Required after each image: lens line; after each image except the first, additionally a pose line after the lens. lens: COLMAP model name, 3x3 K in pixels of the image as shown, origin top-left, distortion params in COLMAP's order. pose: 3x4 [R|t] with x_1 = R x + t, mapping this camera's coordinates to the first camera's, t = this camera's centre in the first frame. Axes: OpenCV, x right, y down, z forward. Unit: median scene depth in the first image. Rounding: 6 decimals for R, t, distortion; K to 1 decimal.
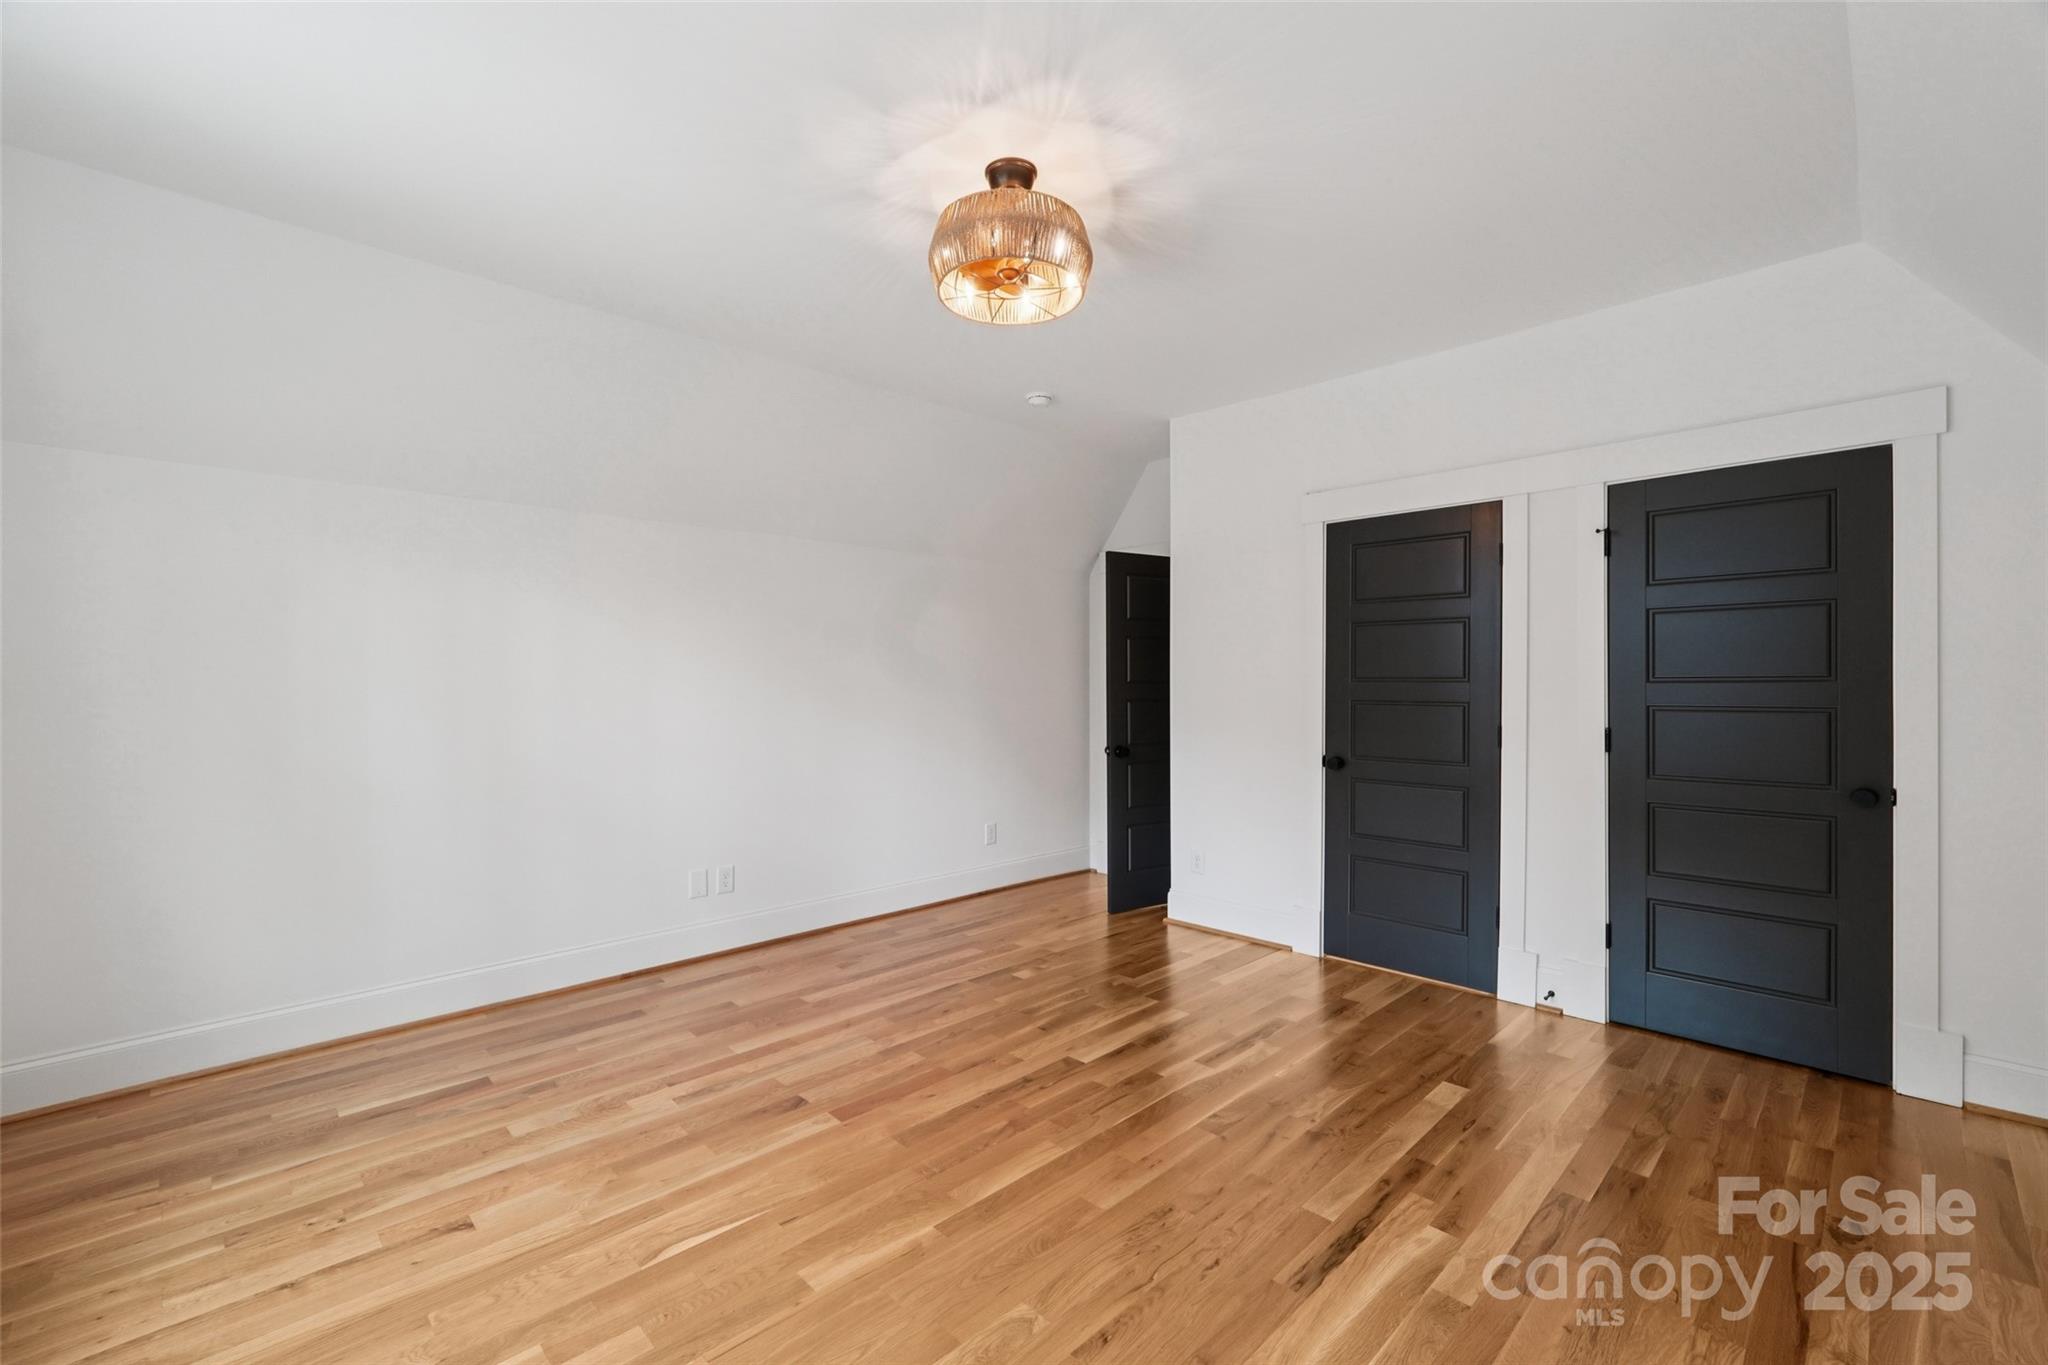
lens RADIAL K [[868.0, 0, 1022.9], [0, 868.0, 680.2], [0, 0, 1]] dist [-0.018024, 0.007490]
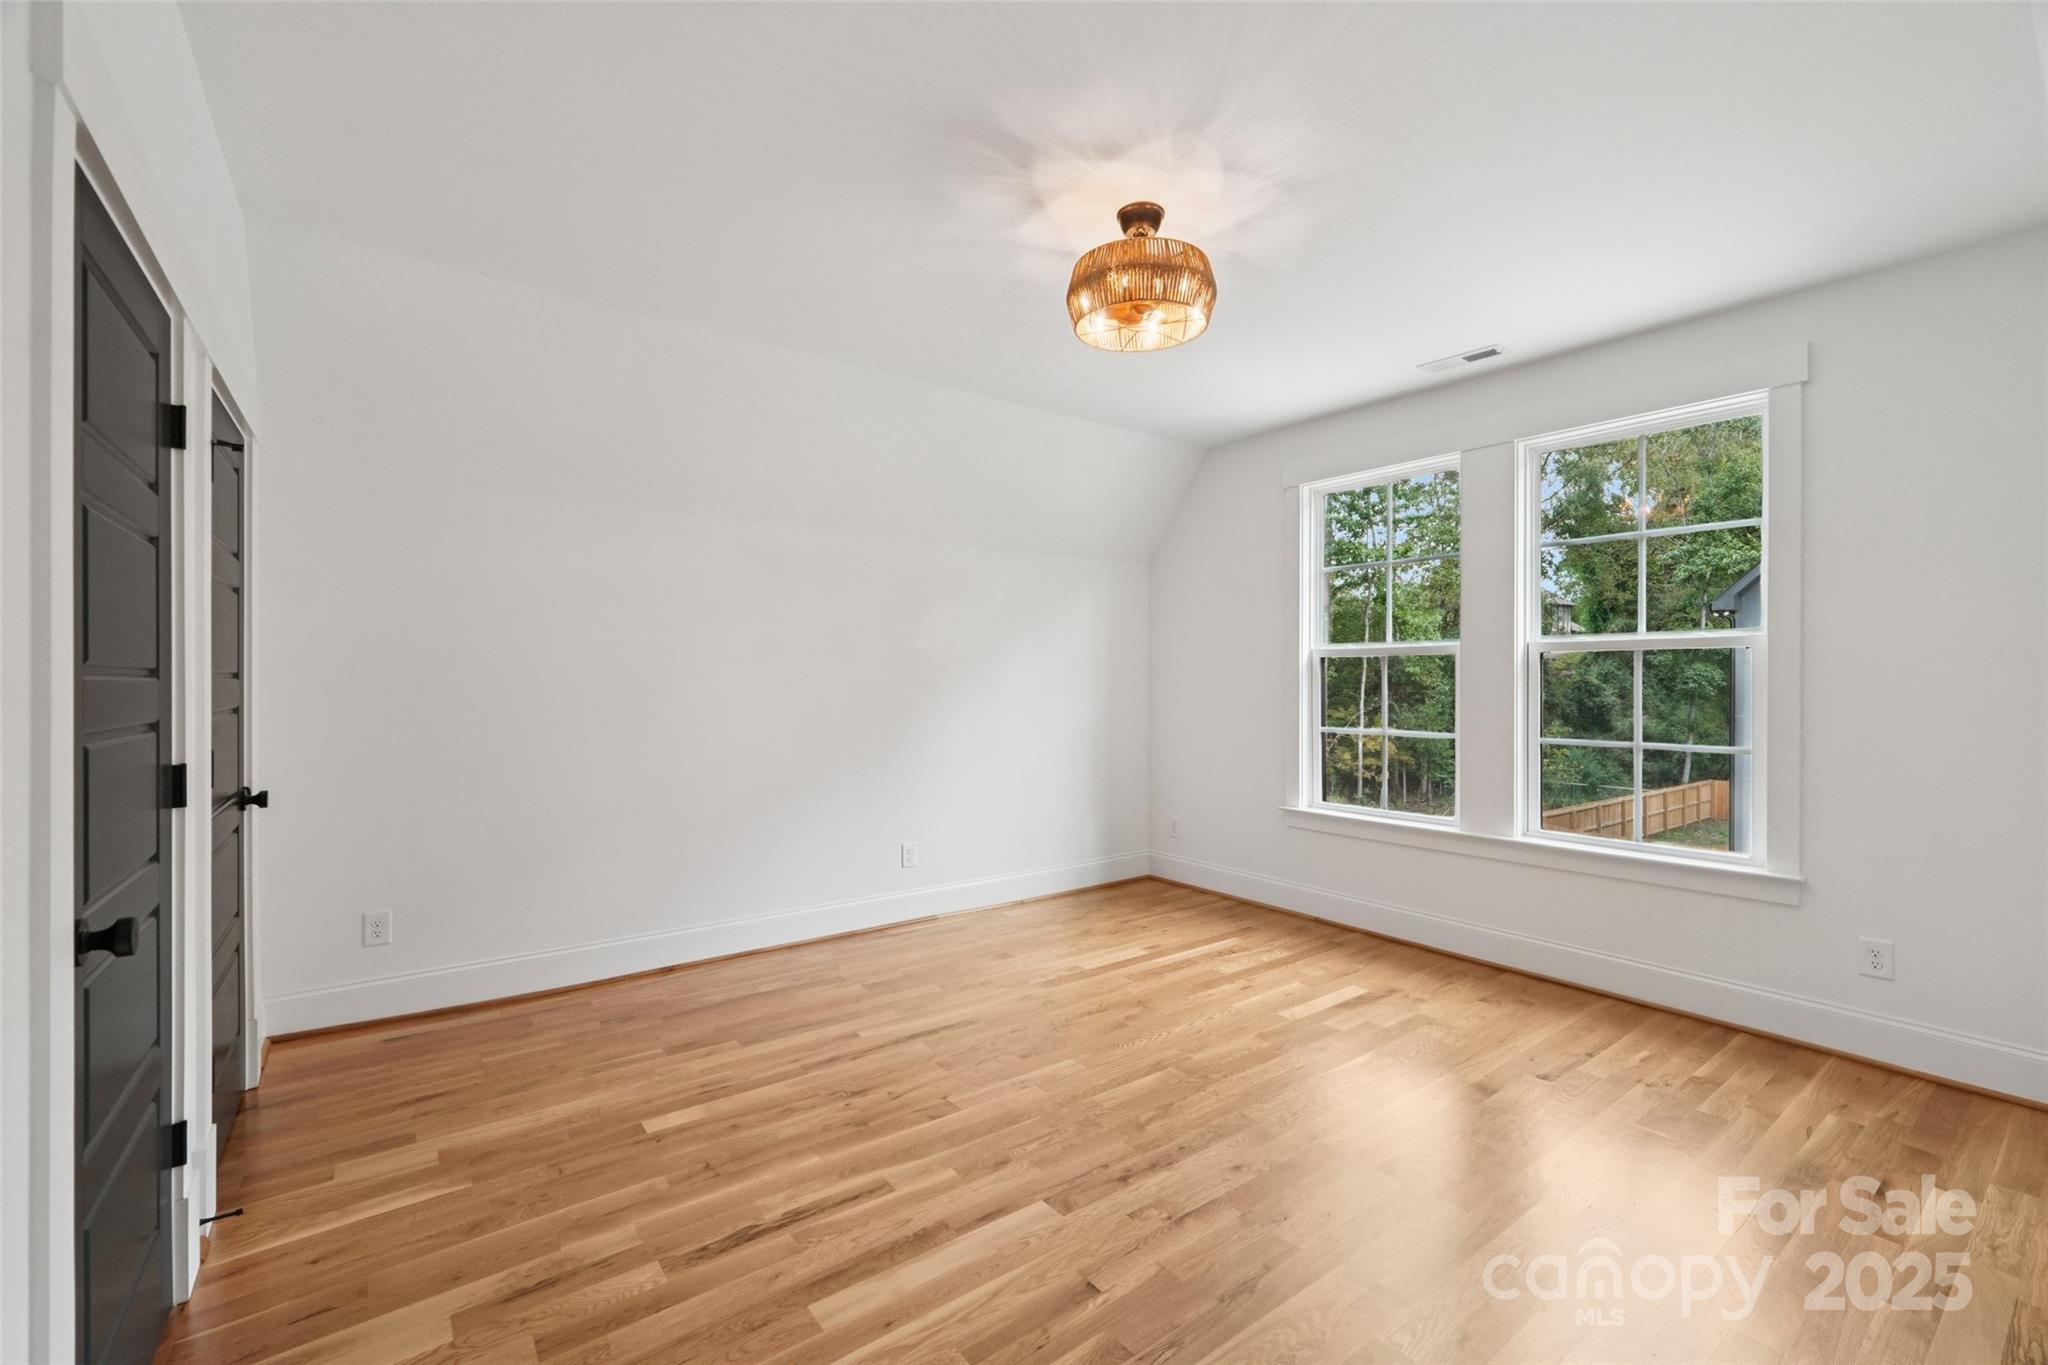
lens RADIAL K [[868.0, 0, 1022.9], [0, 868.0, 680.2], [0, 0, 1]] dist [-0.018024, 0.007490]
pose [[-0.991550, -0.000544, 0.129721, -0.006418], [-0.000912, 0.999996, -0.002774, 0.005146], [-0.129719, -0.002869, -0.991547, 1.854499]]
